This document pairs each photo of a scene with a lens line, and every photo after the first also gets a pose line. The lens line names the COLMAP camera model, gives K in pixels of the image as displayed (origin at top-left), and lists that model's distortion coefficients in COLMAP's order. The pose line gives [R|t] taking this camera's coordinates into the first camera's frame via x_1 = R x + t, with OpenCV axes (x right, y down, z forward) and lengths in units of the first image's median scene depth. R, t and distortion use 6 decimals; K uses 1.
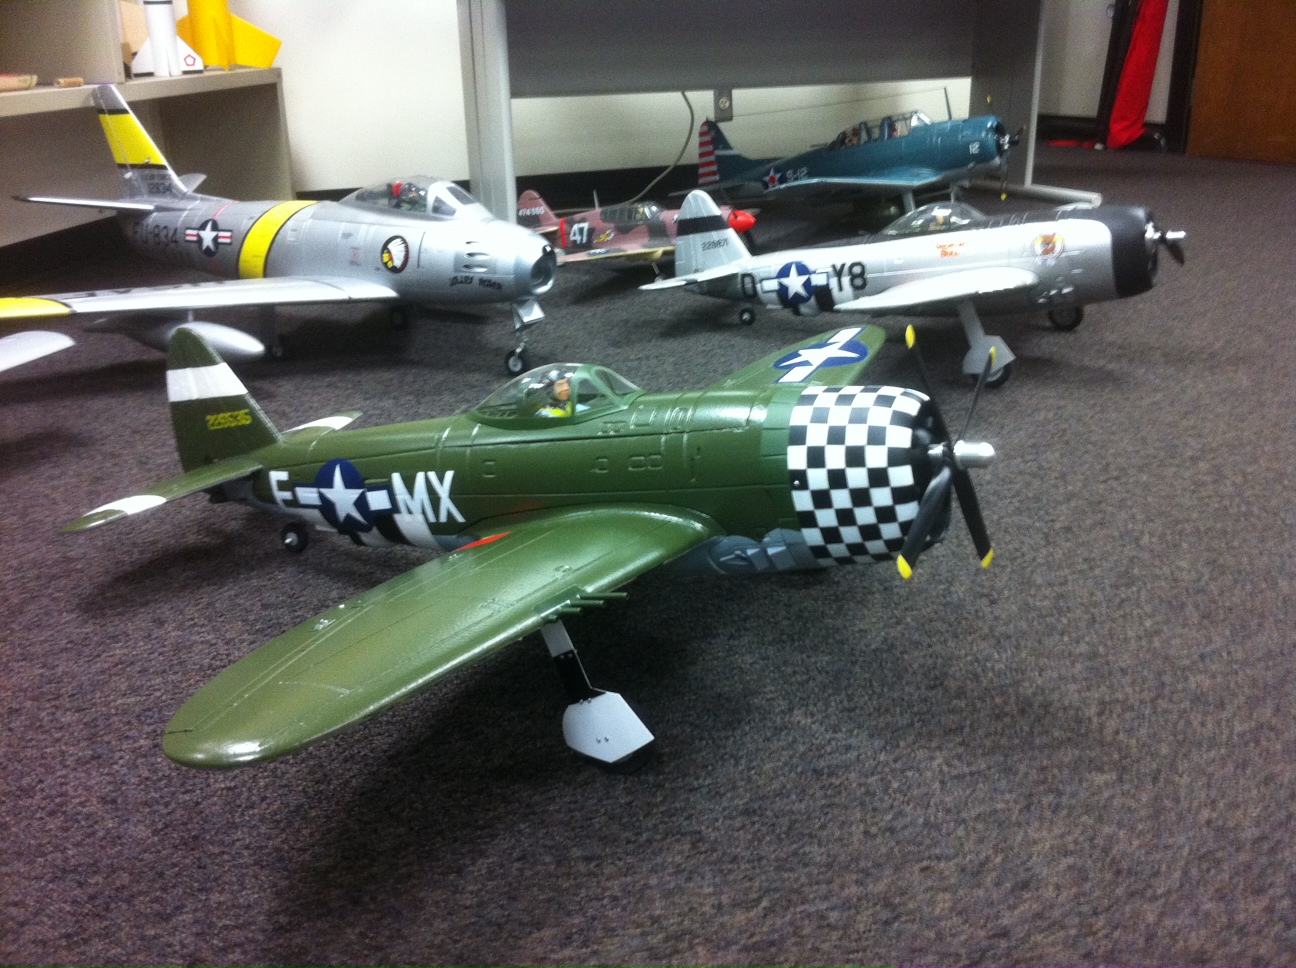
lens RADIAL K [[1228.0, 0, 654.8], [0, 1228.0, 498.4], [0, 0, 1]] dist [0.122645, -0.391254]
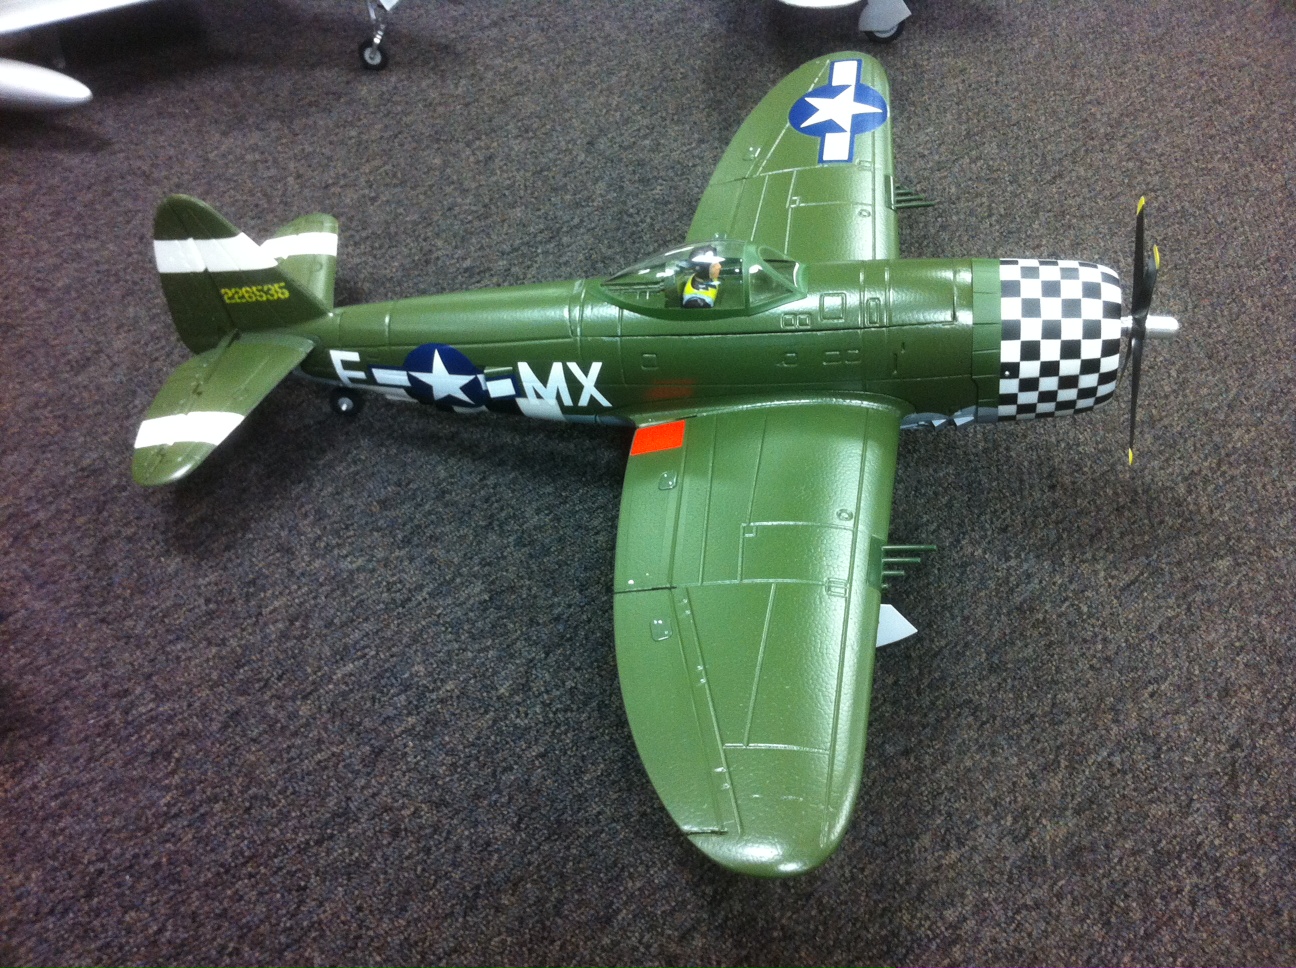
lens RADIAL K [[1228.0, 0, 654.8], [0, 1228.0, 498.4], [0, 0, 1]] dist [0.122645, -0.391254]
pose [[0.938890, -0.208961, 0.273533, -0.394588], [0.075599, 0.900431, 0.428380, -0.322395], [-0.335812, -0.381523, 0.861203, 0.117923]]
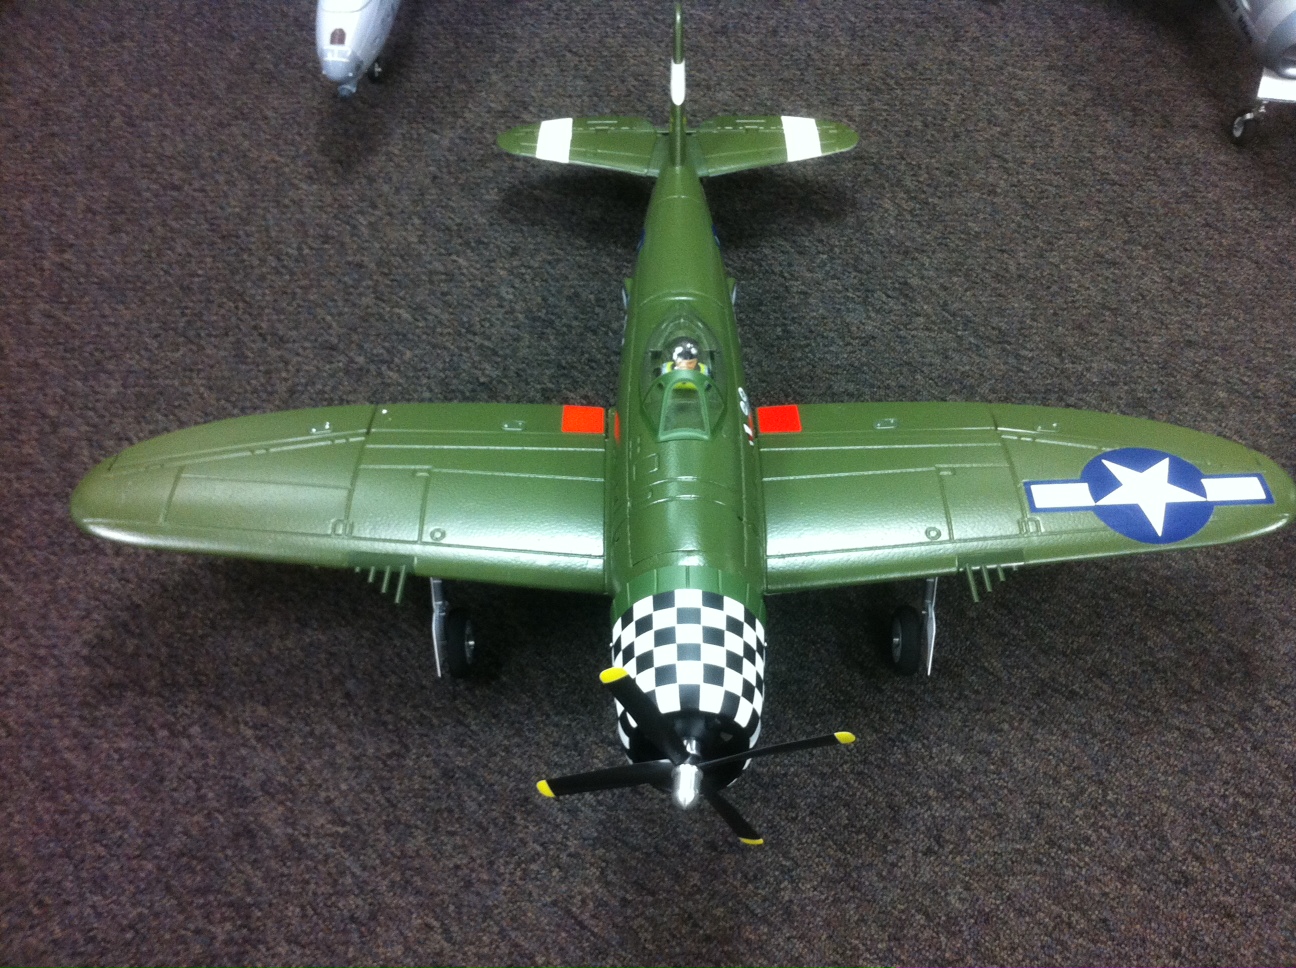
lens RADIAL K [[1228.0, 0, 654.8], [0, 1228.0, 498.4], [0, 0, 1]] dist [0.122645, -0.391254]
pose [[0.480041, 0.748556, -0.457411, 0.406884], [-0.330783, 0.637384, 0.695934, -0.645805], [0.812492, -0.182773, 0.553580, 0.409261]]
